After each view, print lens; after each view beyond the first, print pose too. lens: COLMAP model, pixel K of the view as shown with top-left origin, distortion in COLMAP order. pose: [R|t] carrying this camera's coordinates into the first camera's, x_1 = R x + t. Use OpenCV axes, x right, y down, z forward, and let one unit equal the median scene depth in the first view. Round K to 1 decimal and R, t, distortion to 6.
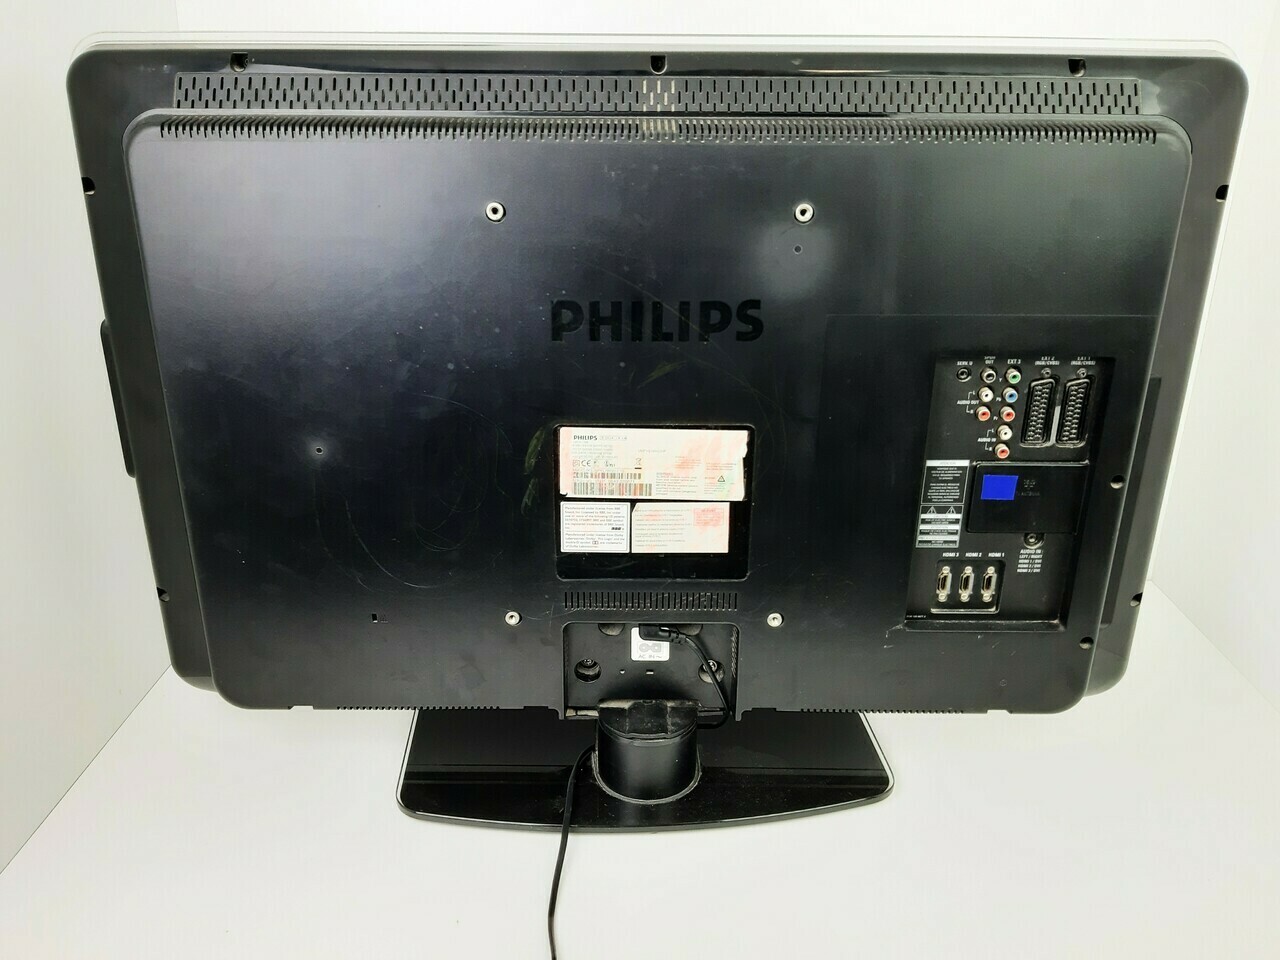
lens RADIAL K [[1014.7, 0, 639.9], [0, 1014.7, 485.6], [0, 0, 1]] dist [0.079723, -0.087694]
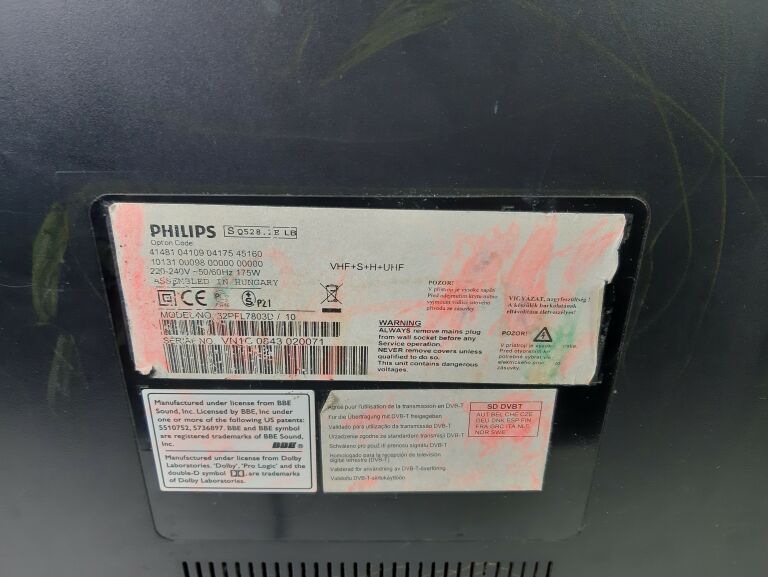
lens RADIAL K [[608.8, 0, 384.9], [0, 608.8, 288.9], [0, 0, 1]] dist [0.079723, -0.087694]
pose [[0.999884, 0.000230, 0.015244, 0.014941], [-0.001419, 0.996951, 0.078019, -0.043059], [-0.015180, -0.078031, 0.996835, 0.760737]]
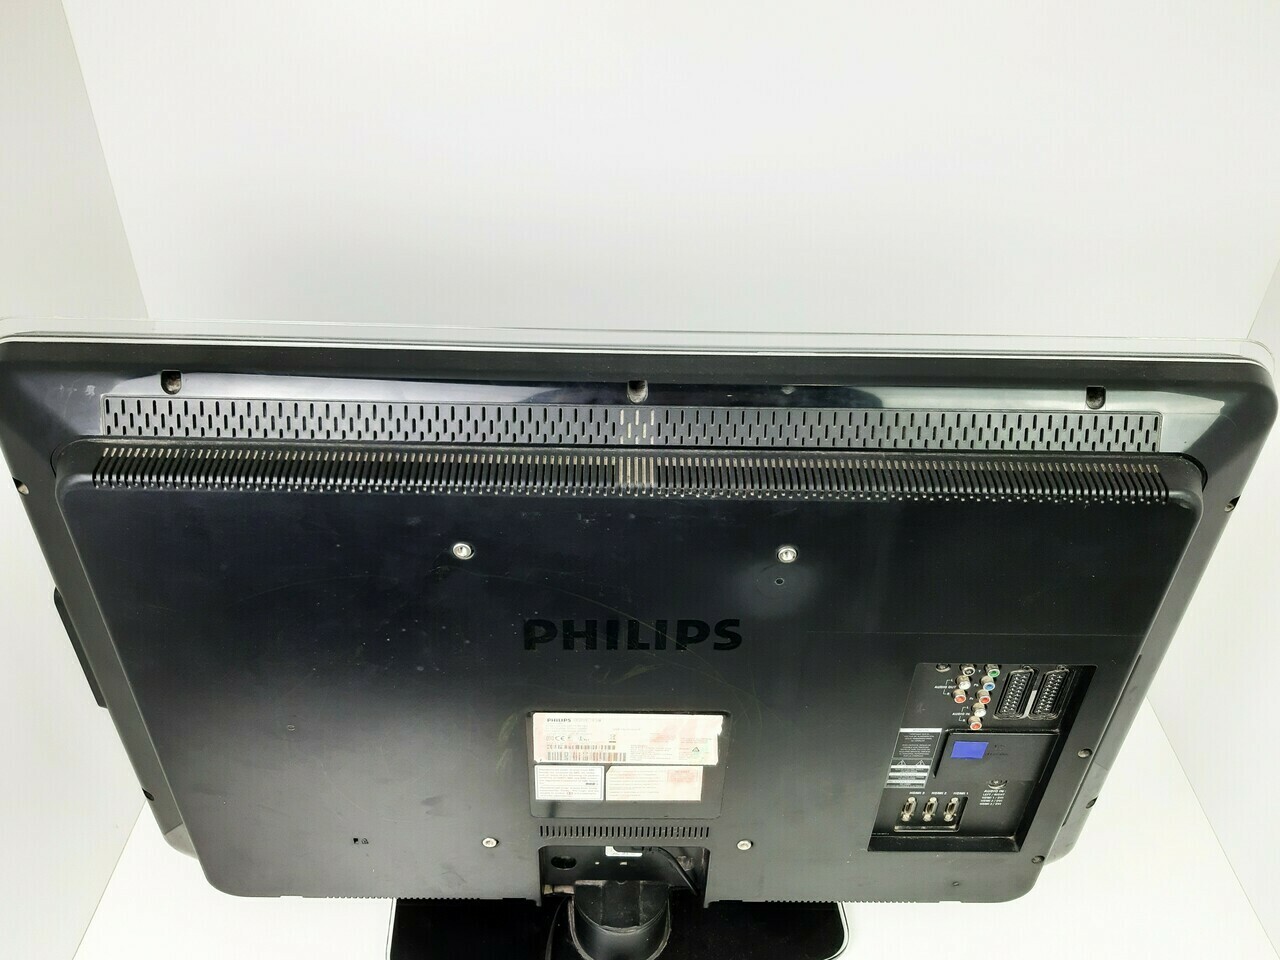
lens RADIAL K [[1014.7, 0, 634.1], [0, 1014.7, 473.2], [0, 0, 1]] dist [0.079723, -0.087694]
pose [[0.999846, 0.007703, 0.015794, 0.001533], [-0.011533, 0.965791, 0.259065, -0.529072], [-0.013258, -0.259207, 0.965731, 0.096504]]
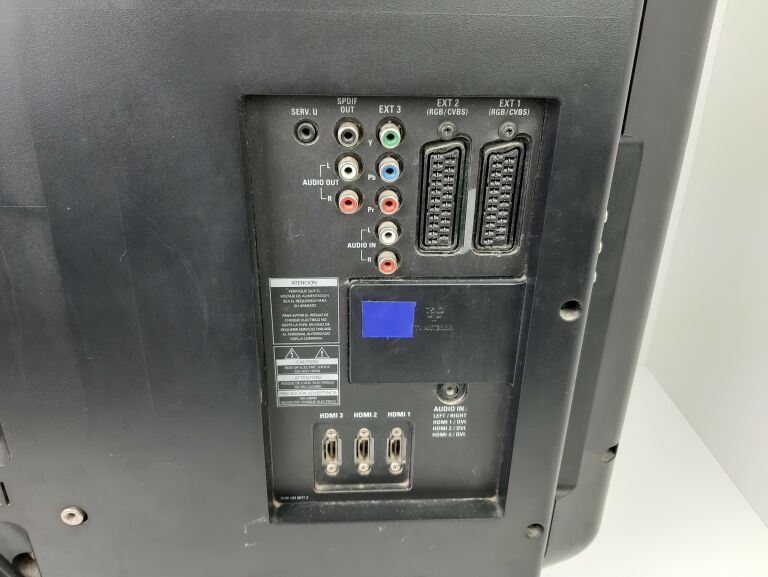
lens RADIAL K [[608.8, 0, 376.9], [0, 608.8, 285.2], [0, 0, 1]] dist [0.079723, -0.087694]
pose [[0.999422, -0.010246, 0.032427, 0.336592], [0.008179, 0.997966, 0.063226, -0.043671], [-0.033009, -0.062924, 0.997472, 0.636174]]
